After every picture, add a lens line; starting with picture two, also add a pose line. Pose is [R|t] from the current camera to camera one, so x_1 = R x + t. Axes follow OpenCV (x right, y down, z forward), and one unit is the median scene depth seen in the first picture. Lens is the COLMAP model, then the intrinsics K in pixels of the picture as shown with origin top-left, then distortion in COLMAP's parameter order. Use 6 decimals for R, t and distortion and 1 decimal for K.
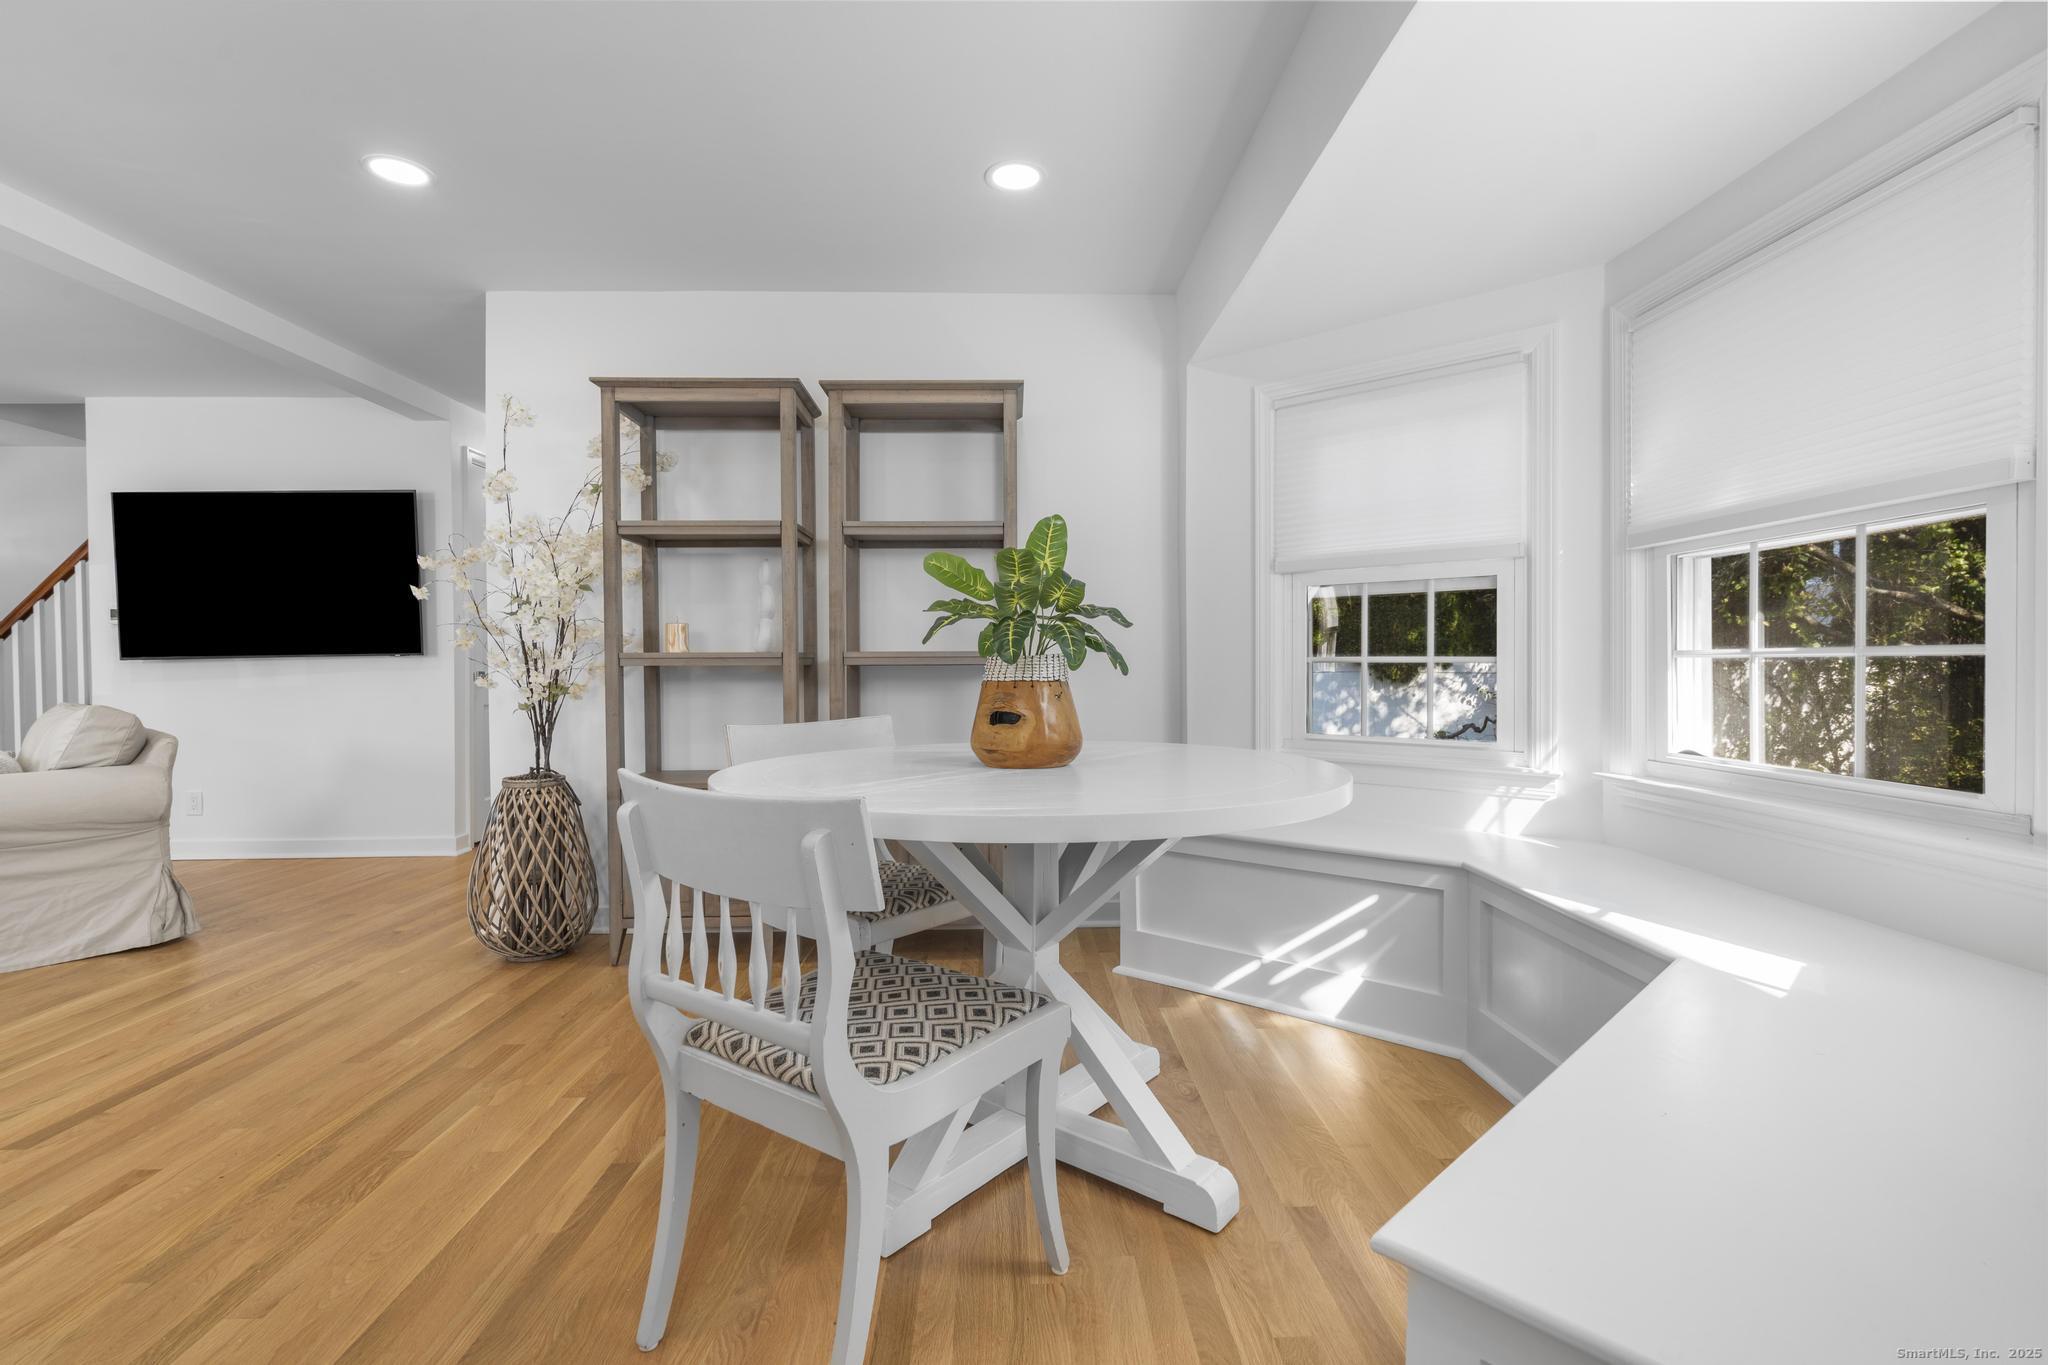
lens RADIAL K [[924.6, 0, 1026.1], [0, 924.6, 679.2], [0, 0, 1]] dist [-0.004694, 0.003382]
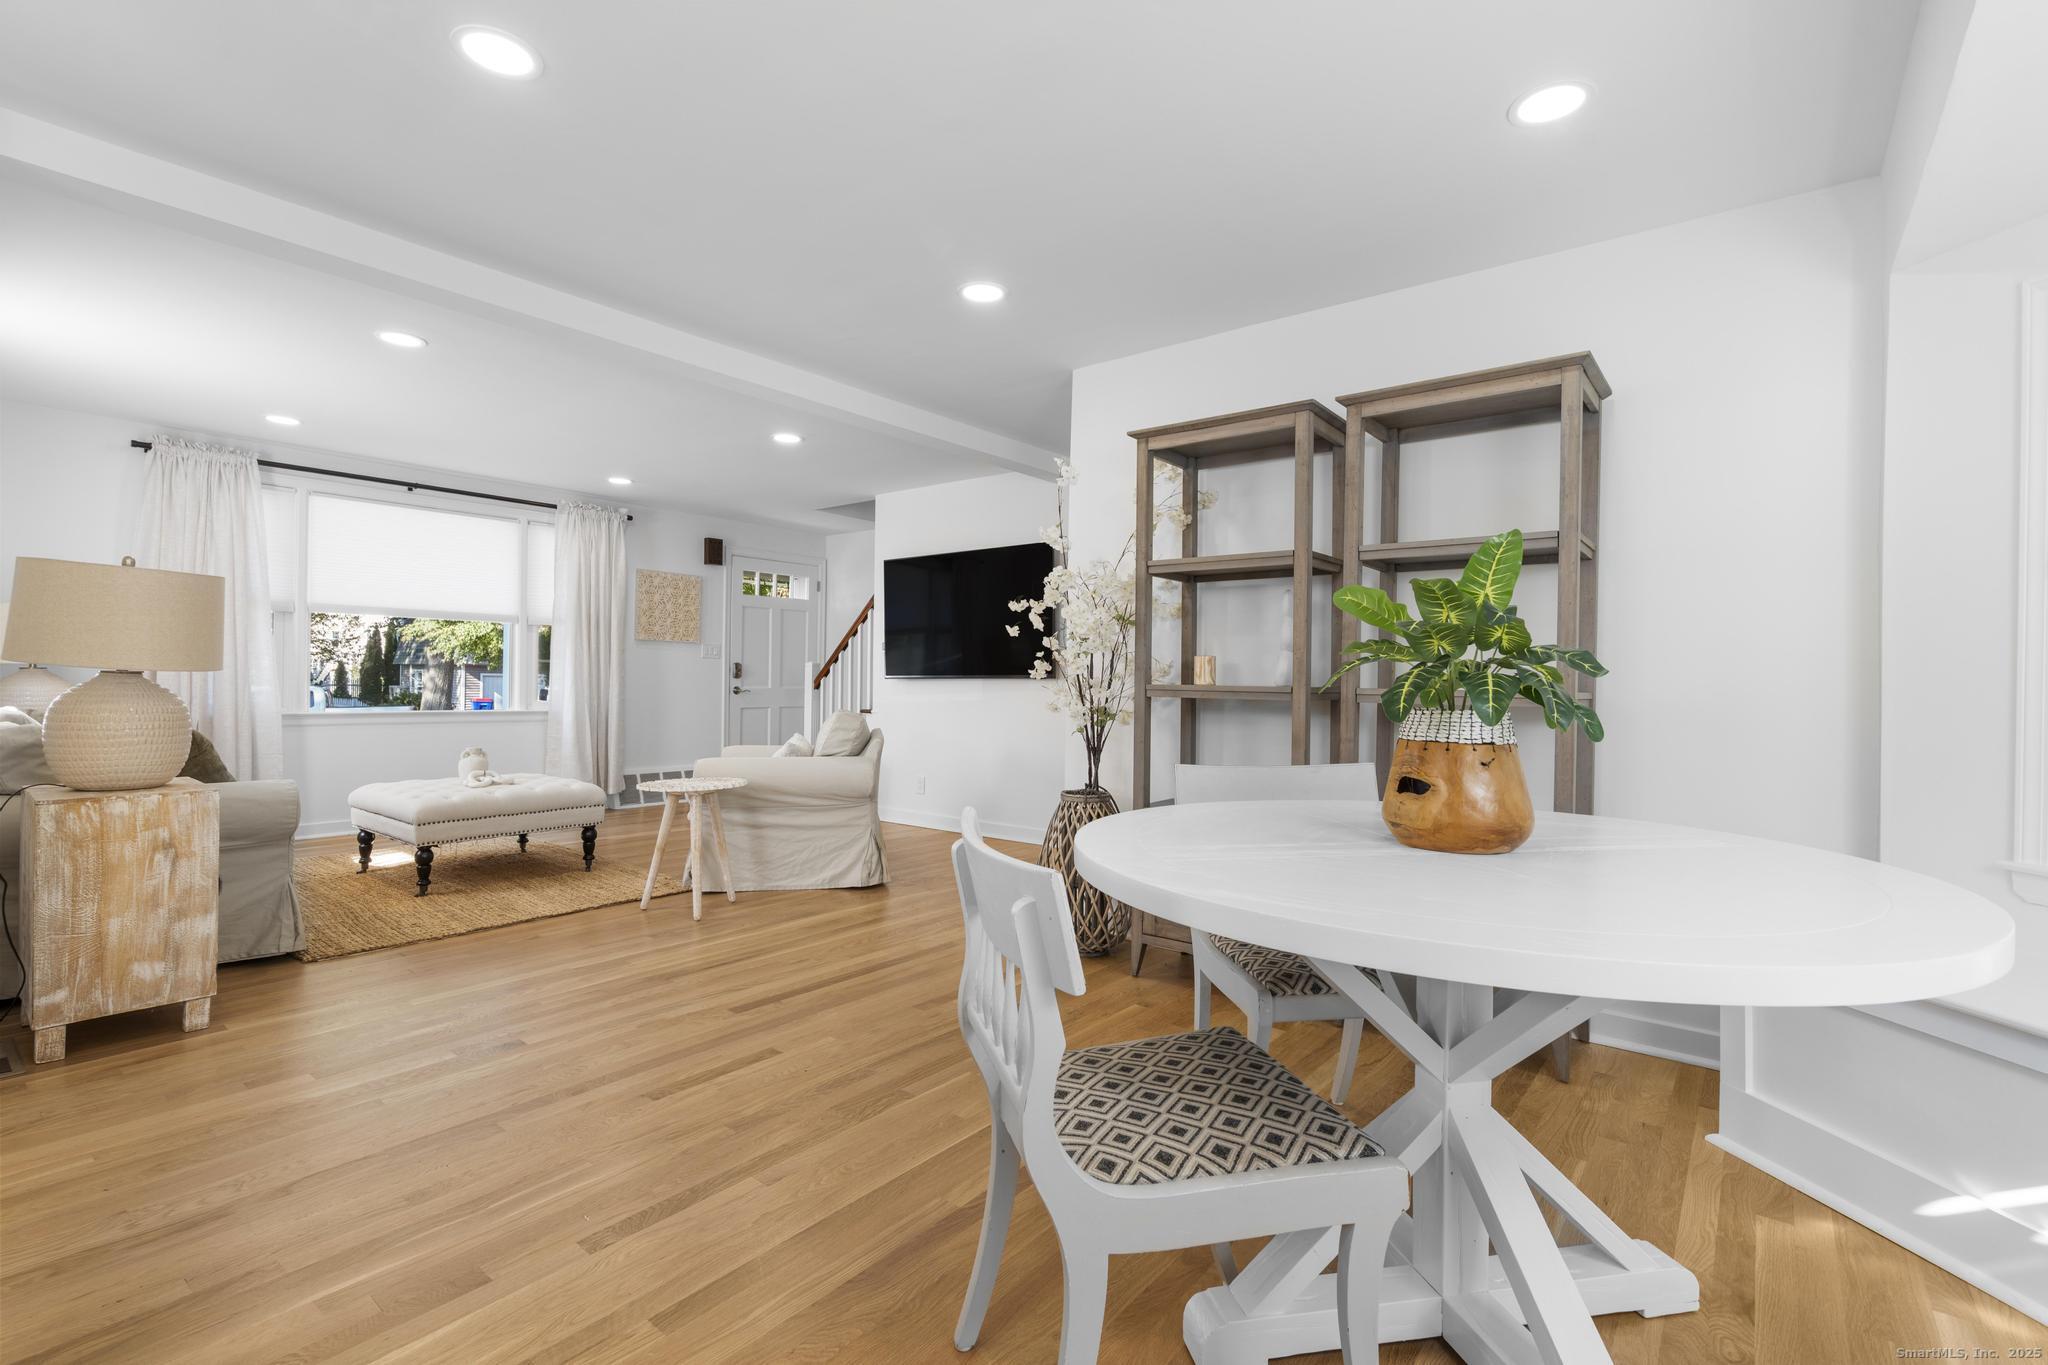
lens RADIAL K [[924.6, 0, 1023.1], [0, 924.6, 682.0], [0, 0, 1]] dist [-0.004694, 0.003382]
pose [[0.762881, 0.018867, -0.646264, 0.145023], [-0.030084, 0.999527, -0.006332, -0.020665], [0.645839, 0.024272, 0.763088, 0.091930]]
